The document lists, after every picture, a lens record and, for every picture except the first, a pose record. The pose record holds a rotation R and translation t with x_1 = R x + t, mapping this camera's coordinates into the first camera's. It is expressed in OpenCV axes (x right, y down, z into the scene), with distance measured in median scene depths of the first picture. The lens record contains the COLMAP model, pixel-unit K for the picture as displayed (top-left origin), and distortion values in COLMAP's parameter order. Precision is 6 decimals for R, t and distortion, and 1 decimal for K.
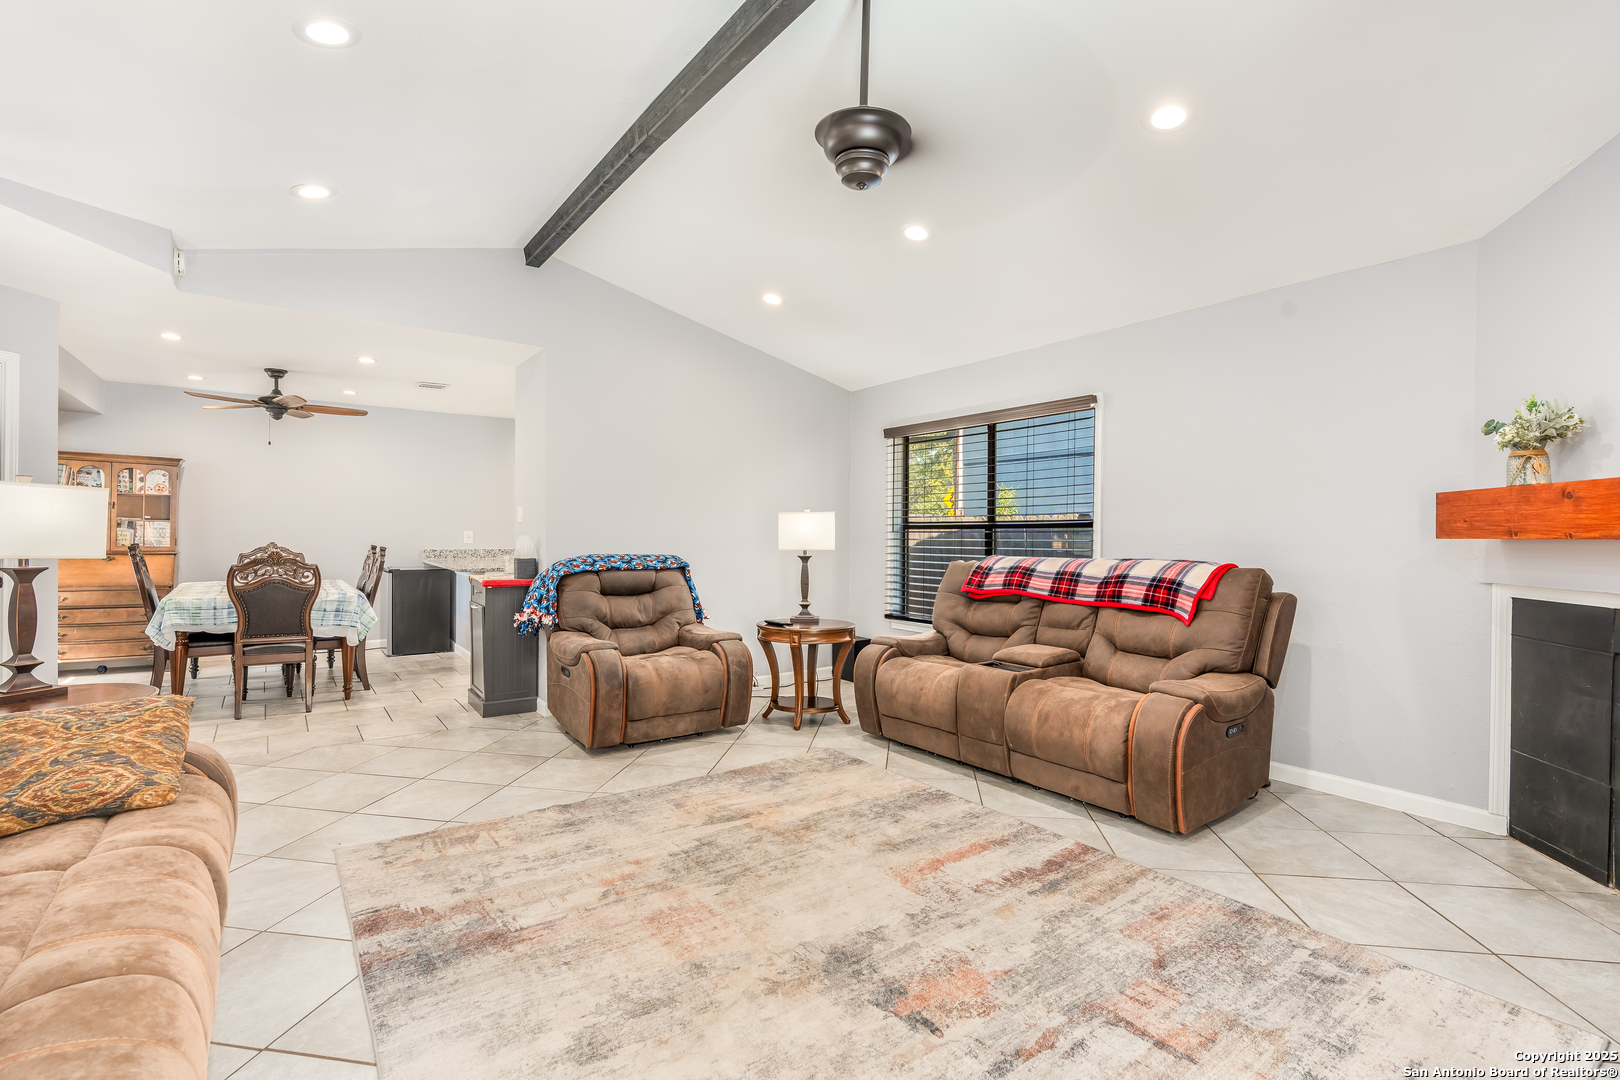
lens RADIAL K [[738.2, 0, 803.7], [0, 738.2, 539.2], [0, 0, 1]] dist [-0.011710, 0.000523]
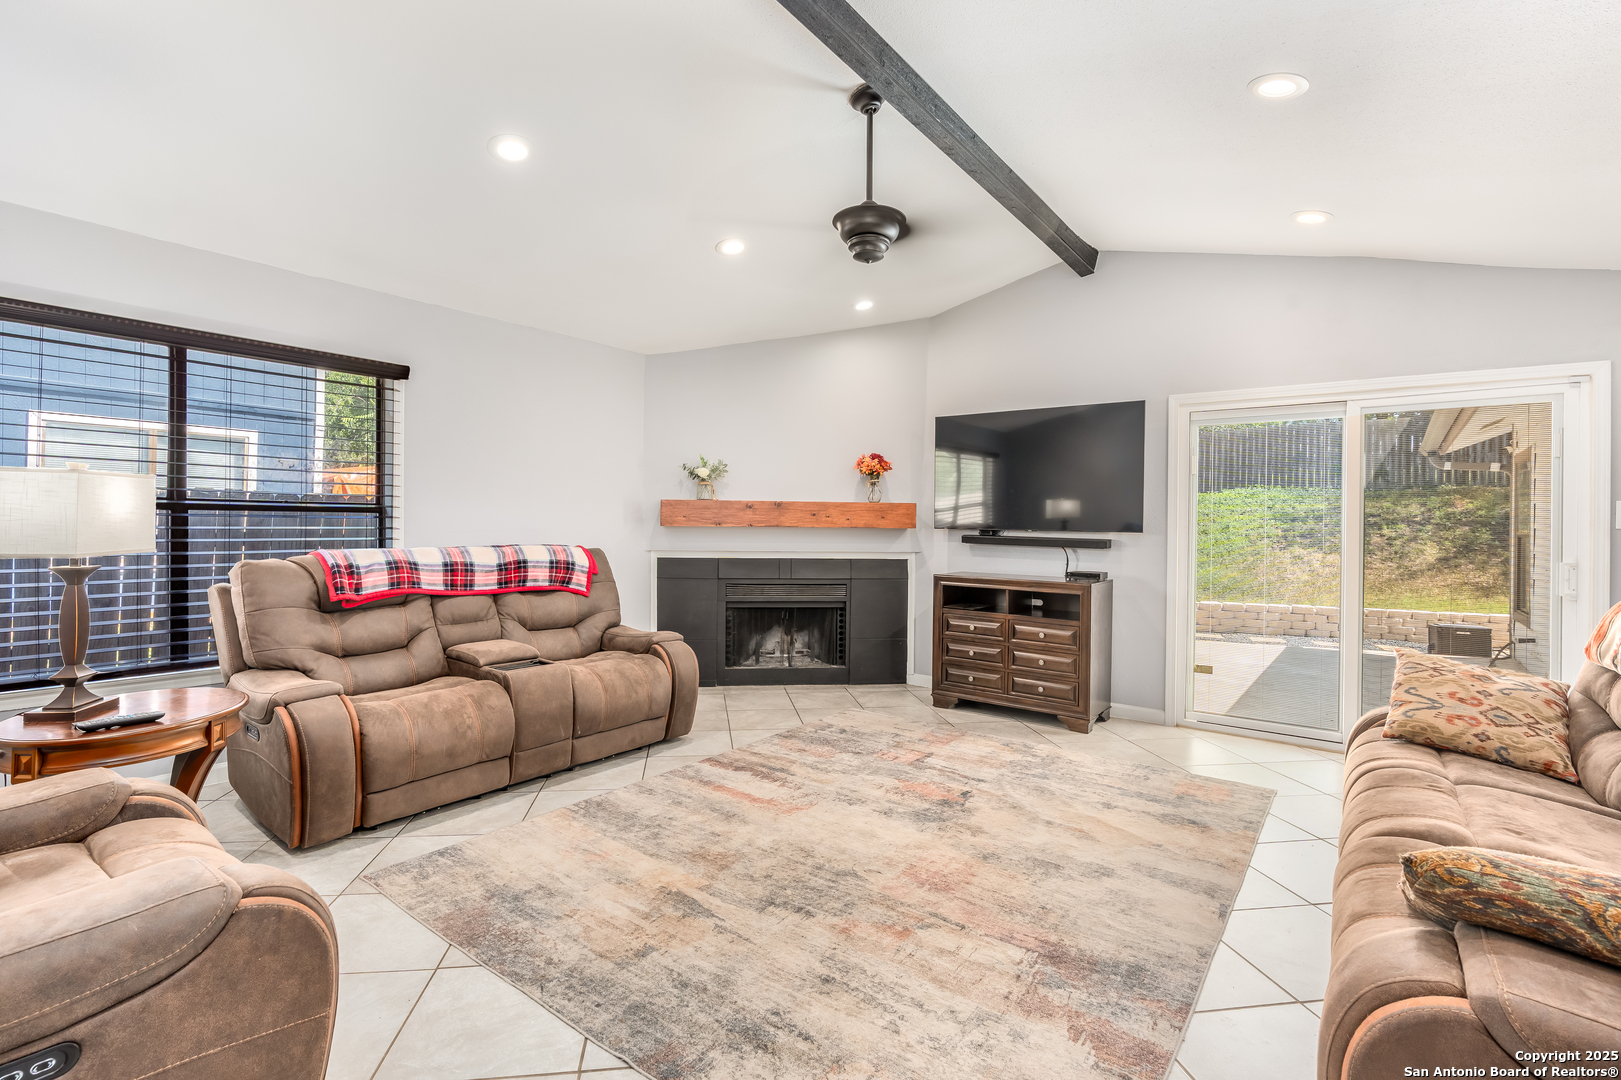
lens RADIAL K [[738.7, 0, 803.4], [0, 738.7, 535.1], [0, 0, 1]] dist [-0.011710, 0.000523]
pose [[-0.284293, -0.019002, 0.958549, -0.926890], [-0.007120, 0.999818, 0.017709, -0.013137], [-0.958711, -0.001790, -0.284377, 1.198602]]
